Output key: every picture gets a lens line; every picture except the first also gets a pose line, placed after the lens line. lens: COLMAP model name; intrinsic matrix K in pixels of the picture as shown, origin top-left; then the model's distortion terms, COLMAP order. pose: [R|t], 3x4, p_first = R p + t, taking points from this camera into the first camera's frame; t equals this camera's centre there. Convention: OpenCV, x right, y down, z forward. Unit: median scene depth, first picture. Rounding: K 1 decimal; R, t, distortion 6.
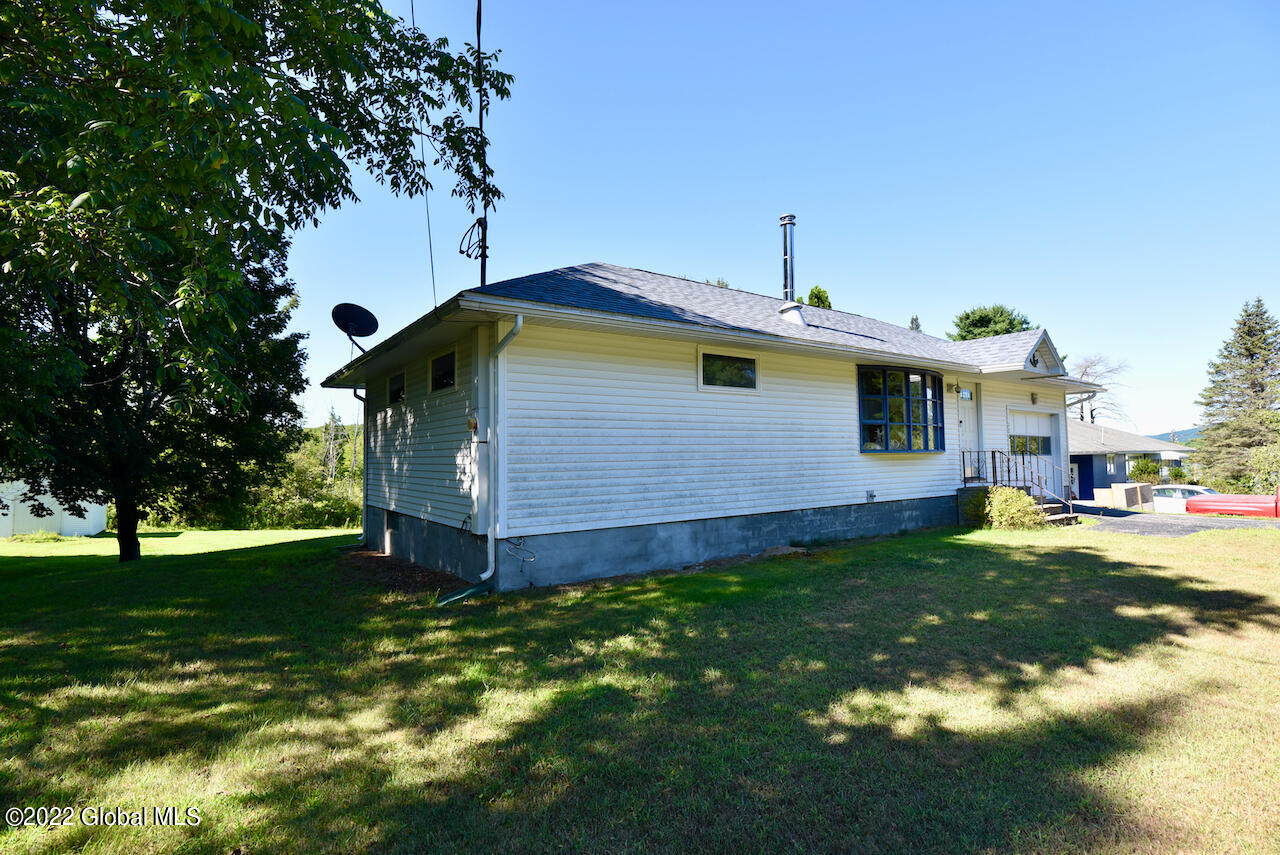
lens RADIAL K [[626.2, 0, 646.6], [0, 626.2, 425.0], [0, 0, 1]] dist [-0.022657, -0.004476]
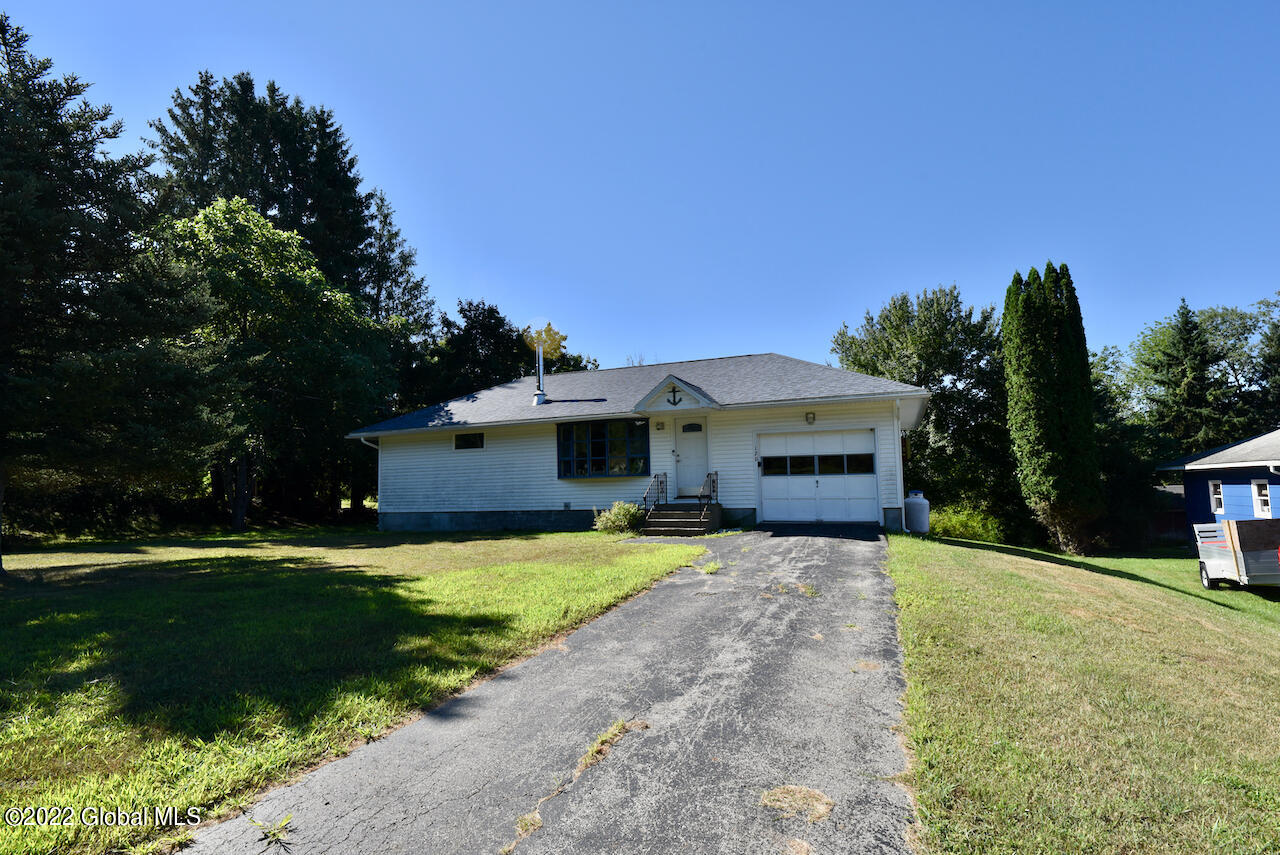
lens RADIAL K [[626.2, 0, 644.9], [0, 626.2, 428.4], [0, 0, 1]] dist [-0.022657, -0.004476]
pose [[0.525769, -0.079763, -0.846879, 2.206498], [0.060684, 0.996574, -0.056188, 0.023226], [0.848460, -0.021851, 0.528809, 0.405461]]
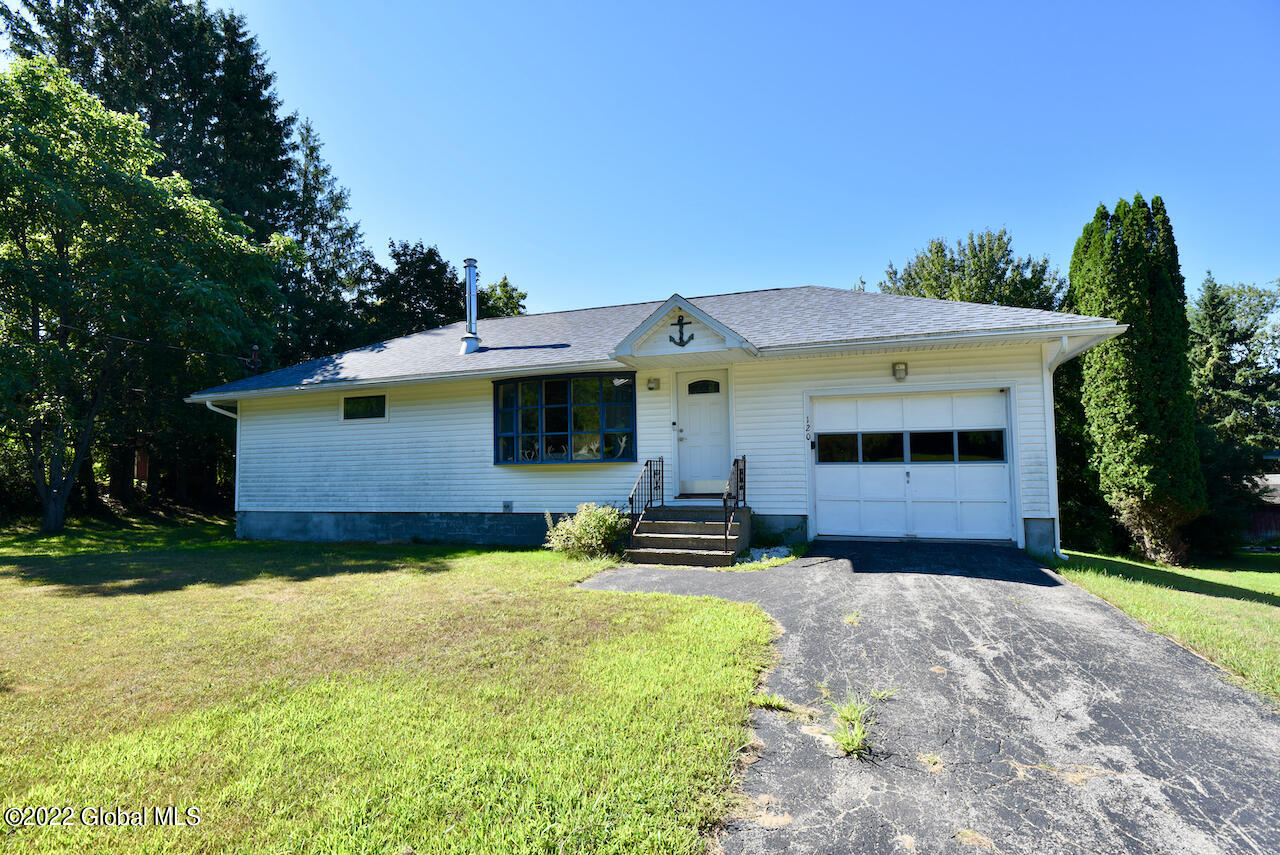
lens RADIAL K [[626.2, 0, 645.2], [0, 626.2, 428.5], [0, 0, 1]] dist [-0.022657, -0.004476]
pose [[0.569914, -0.050140, -0.820173, 1.629525], [0.051222, 0.998363, -0.025441, 0.027974], [0.820106, -0.027512, 0.571549, 0.726467]]
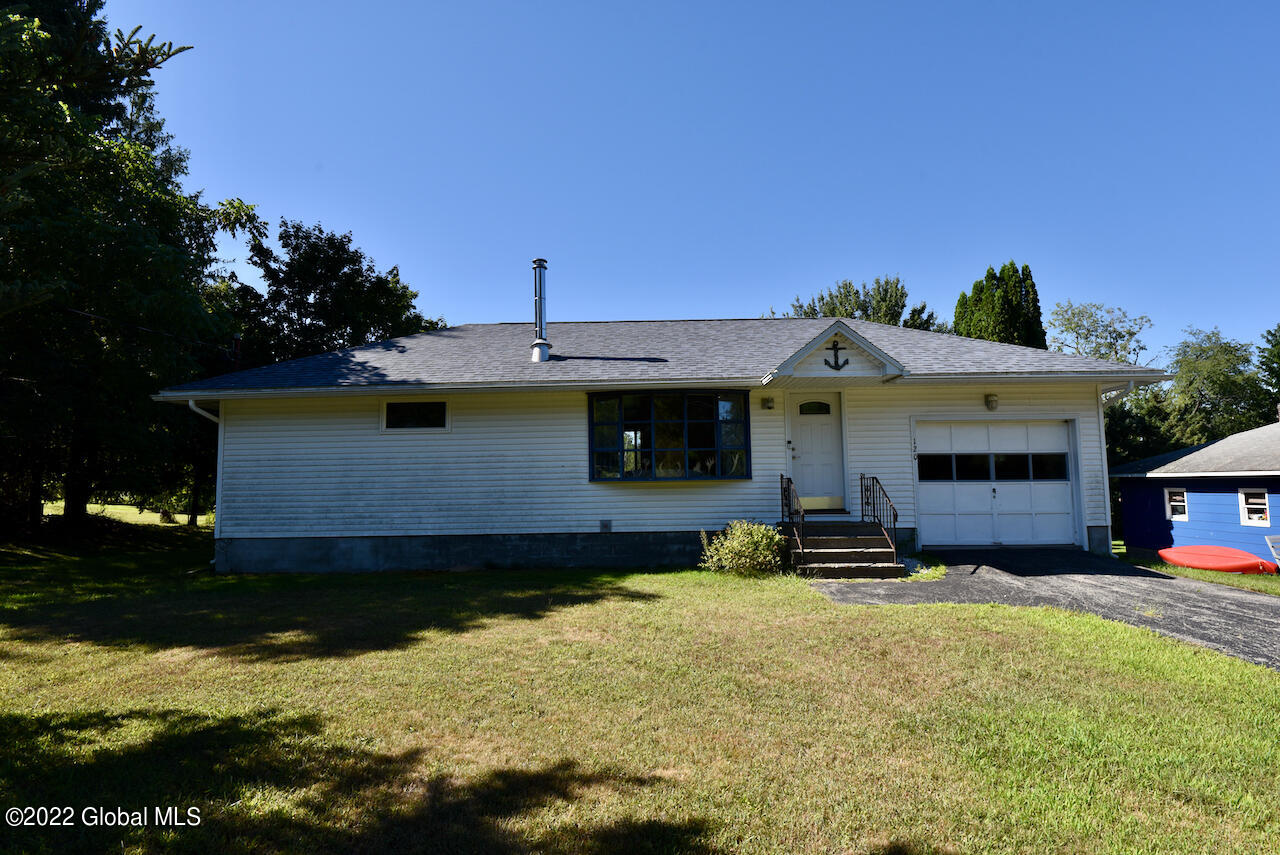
lens RADIAL K [[626.2, 0, 644.8], [0, 626.2, 427.1], [0, 0, 1]] dist [-0.022657, -0.004476]
pose [[0.794934, -0.050814, -0.604565, 1.221135], [0.036088, 0.998682, -0.036488, -0.003071], [0.605622, 0.007188, 0.795720, 0.311958]]
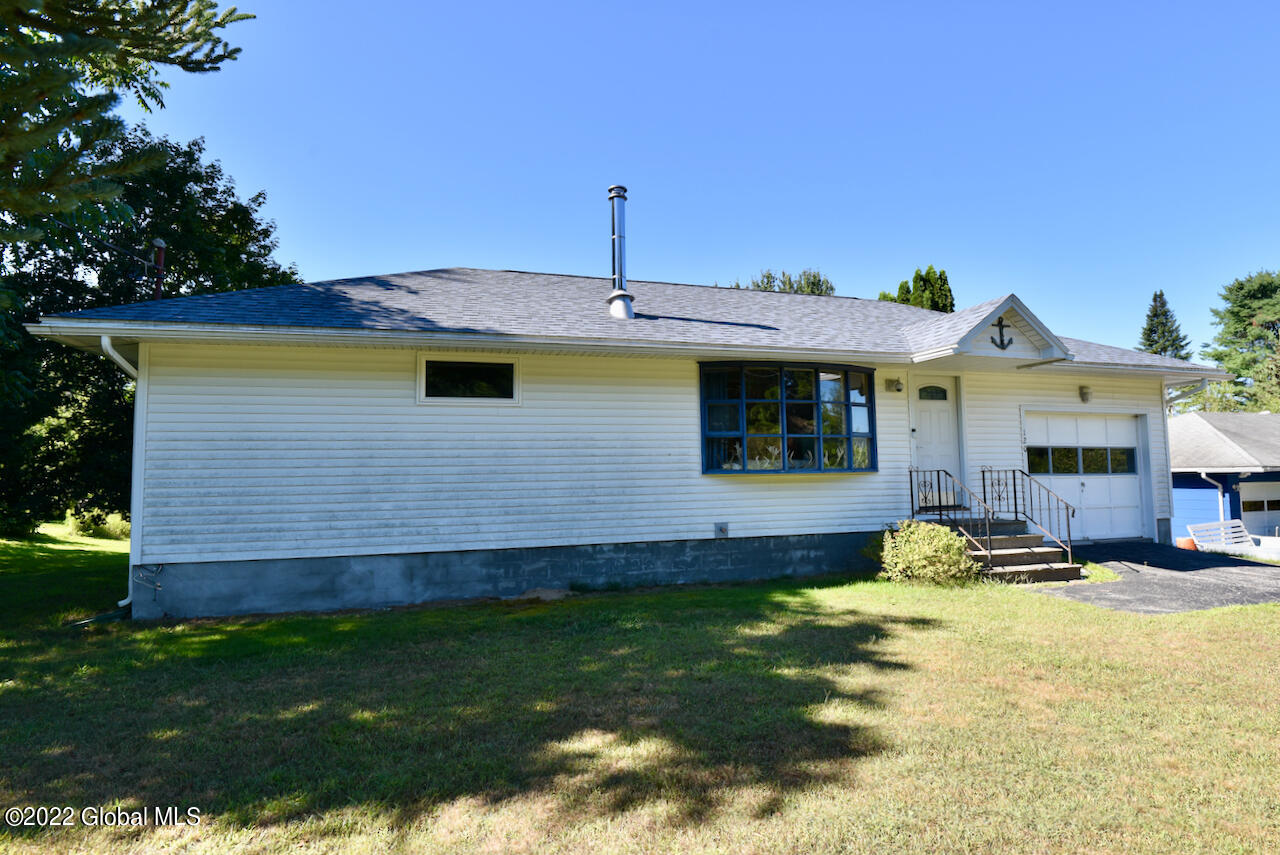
lens RADIAL K [[626.2, 0, 631.2], [0, 626.2, 429.4], [0, 0, 1]] dist [-0.022657, -0.004476]
pose [[0.939526, -0.017079, -0.342053, 0.632695], [0.015192, 0.999851, -0.008196, -0.007866], [0.342142, 0.002504, 0.939645, 0.279170]]
